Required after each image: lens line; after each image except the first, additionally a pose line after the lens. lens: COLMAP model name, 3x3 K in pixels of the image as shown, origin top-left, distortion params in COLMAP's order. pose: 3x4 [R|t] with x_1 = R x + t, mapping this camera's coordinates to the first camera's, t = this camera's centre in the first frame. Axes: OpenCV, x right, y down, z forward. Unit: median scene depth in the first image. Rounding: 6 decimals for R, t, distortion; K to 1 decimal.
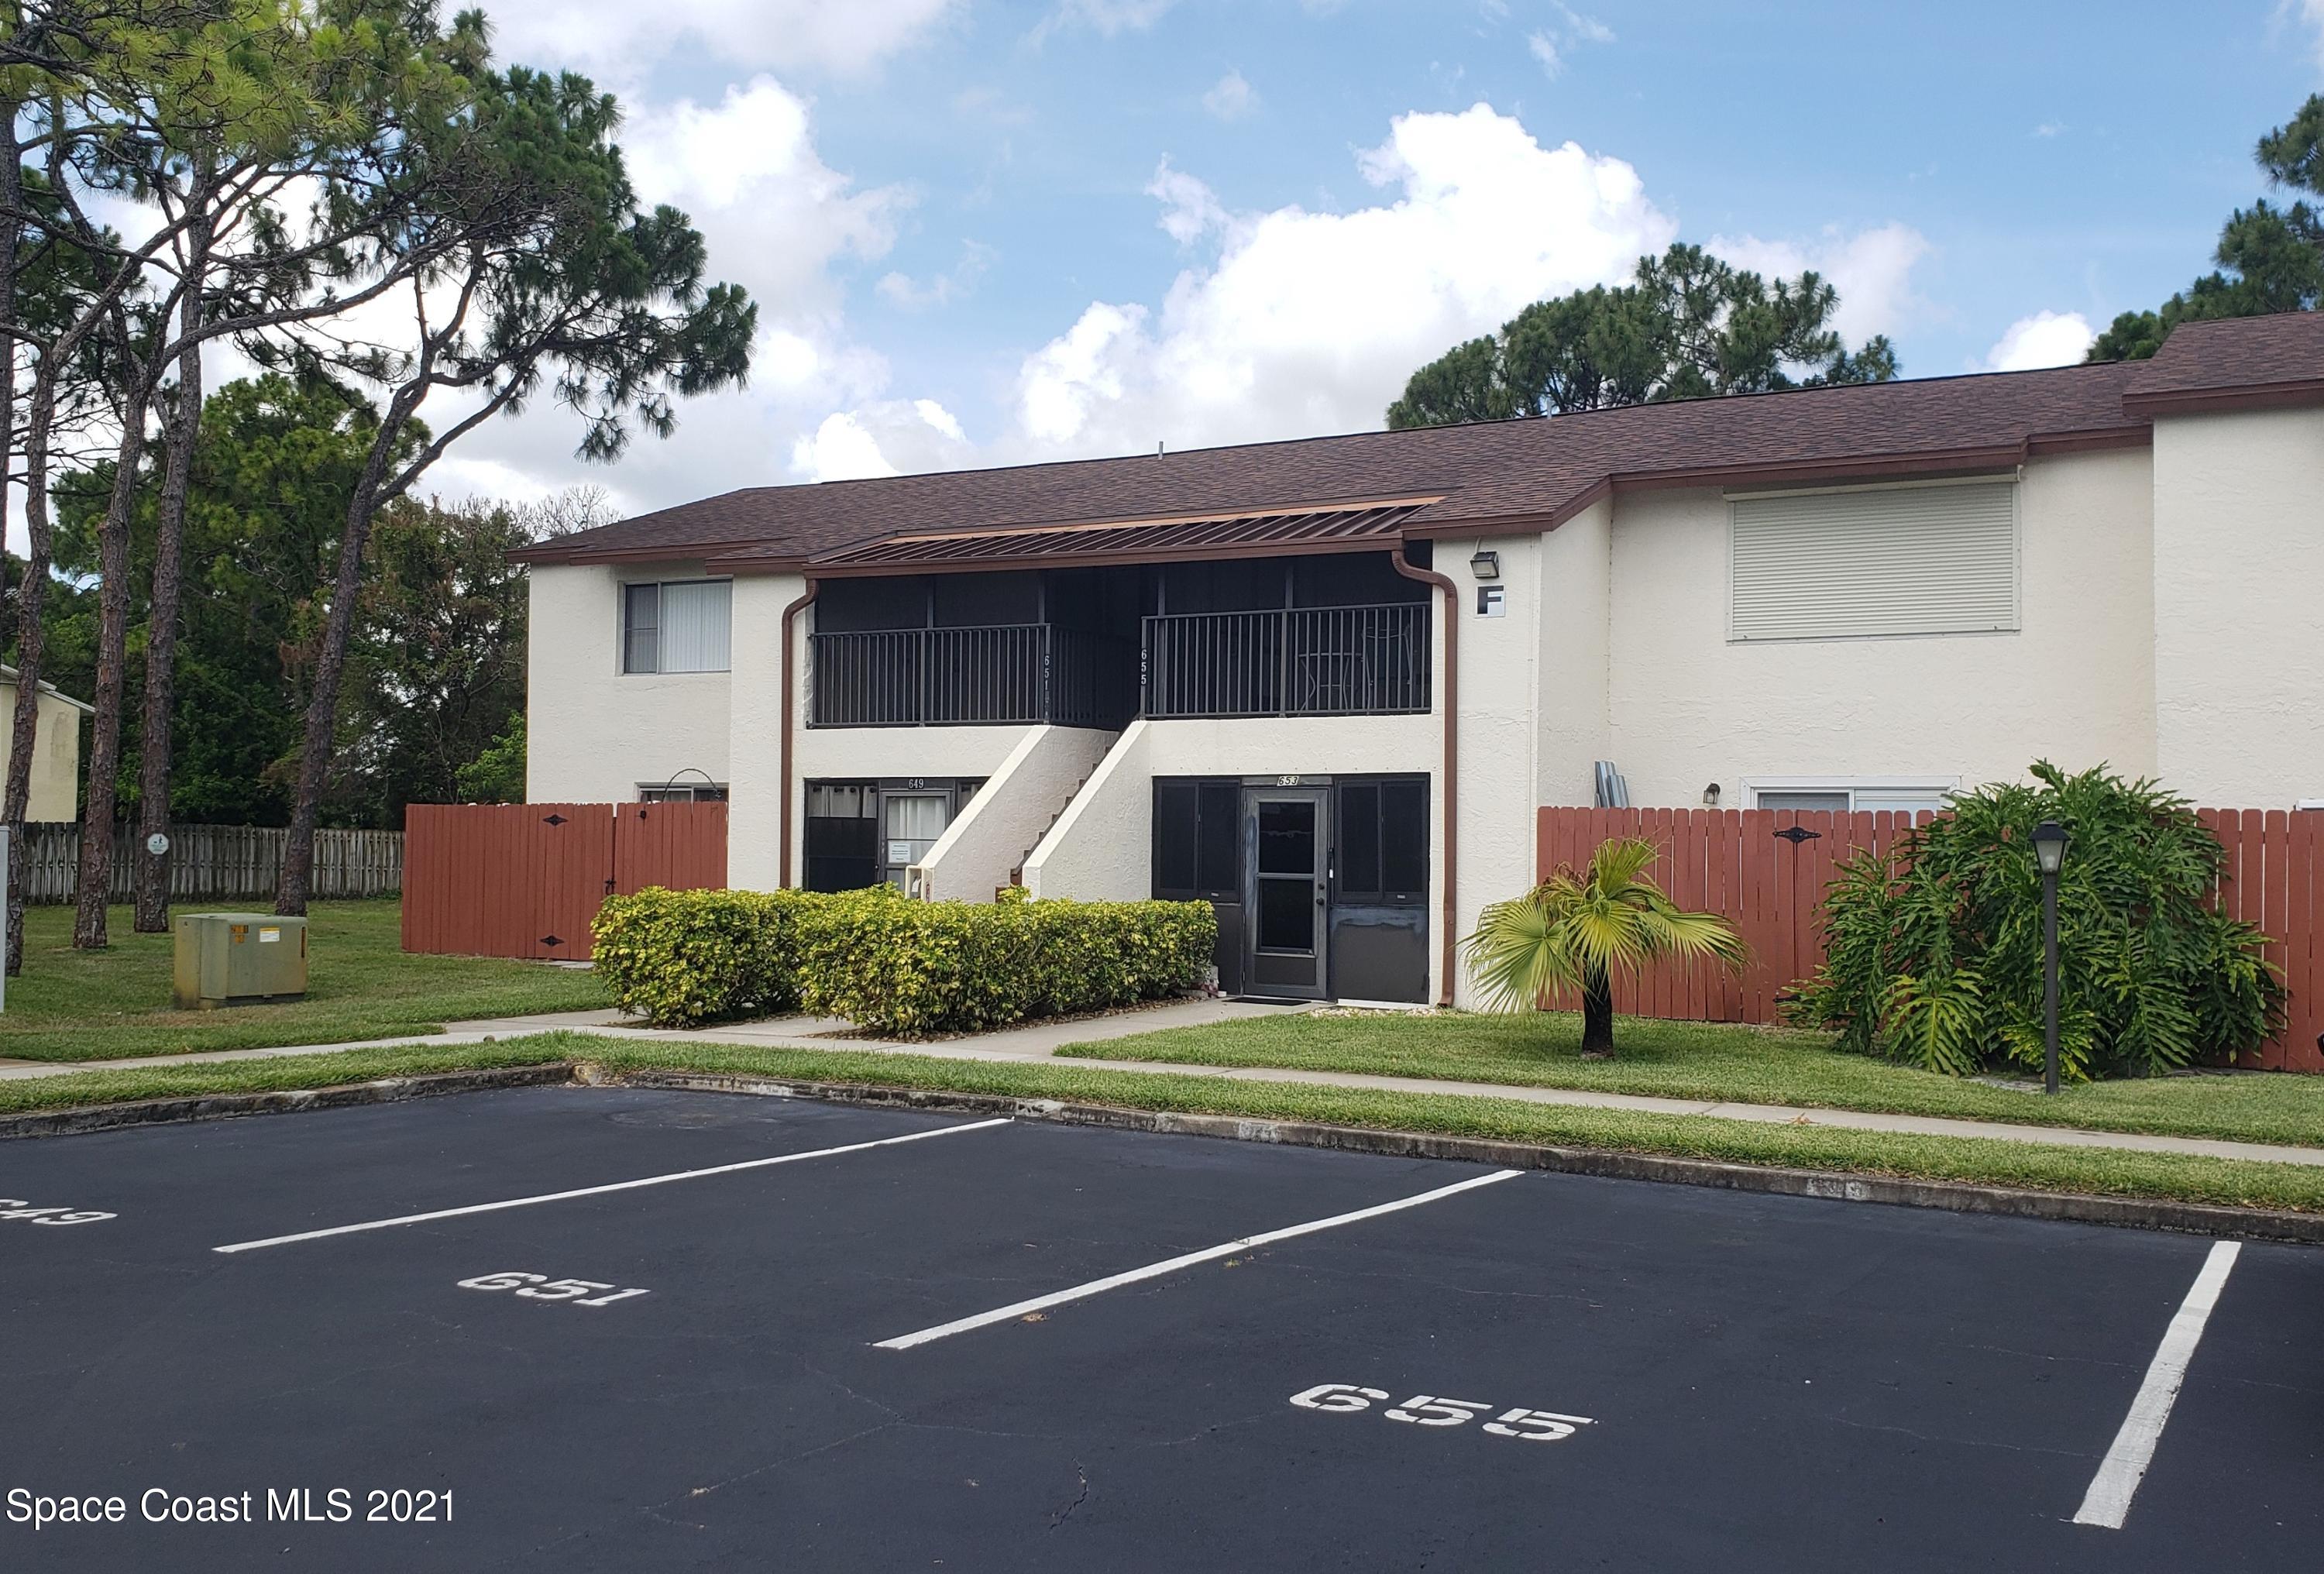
lens RADIAL K [[2187.0, 0, 1162.4], [0, 2187.0, 789.5], [0, 0, 1]] dist [0.003916, 0.000000]
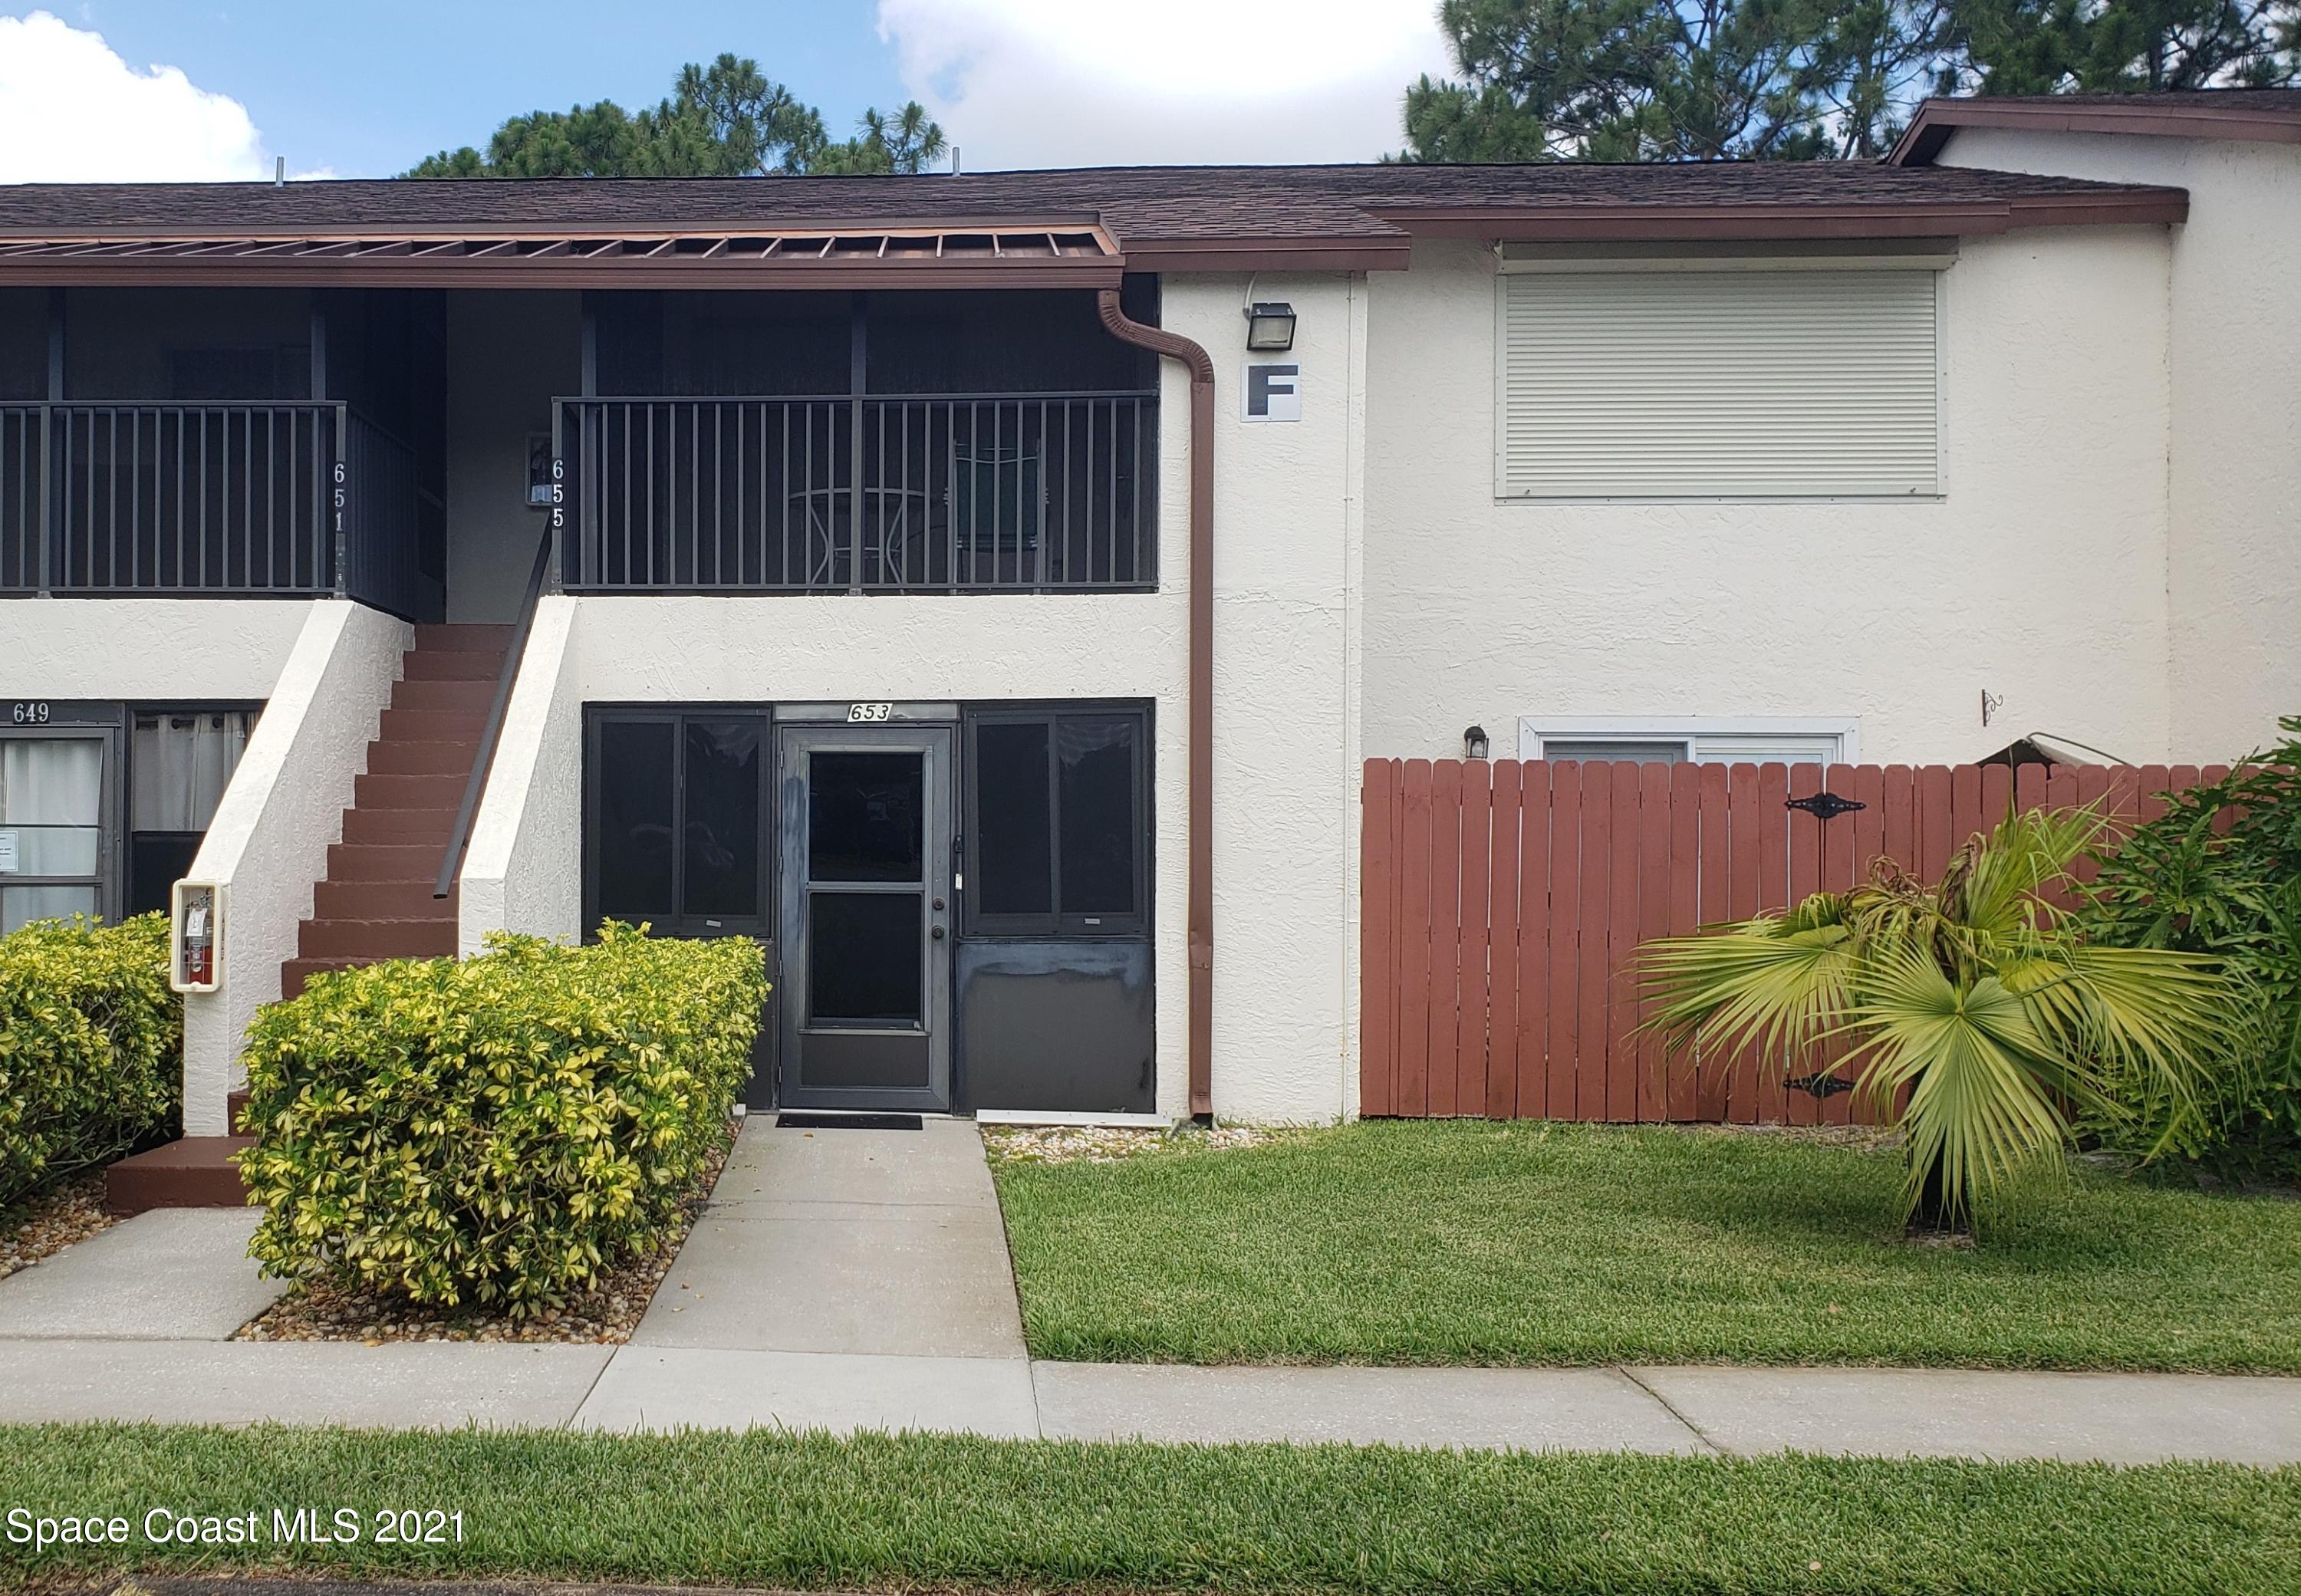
lens RADIAL K [[2591.4, 0, 1149.5], [0, 2591.4, 860.0], [0, 0, 1]] dist [0.015207, 0.000000]
pose [[0.893683, -0.012351, 0.448528, -0.172040], [-0.003288, 0.999414, 0.034071, 0.010922], [-0.448686, -0.031924, 0.893119, 0.401459]]
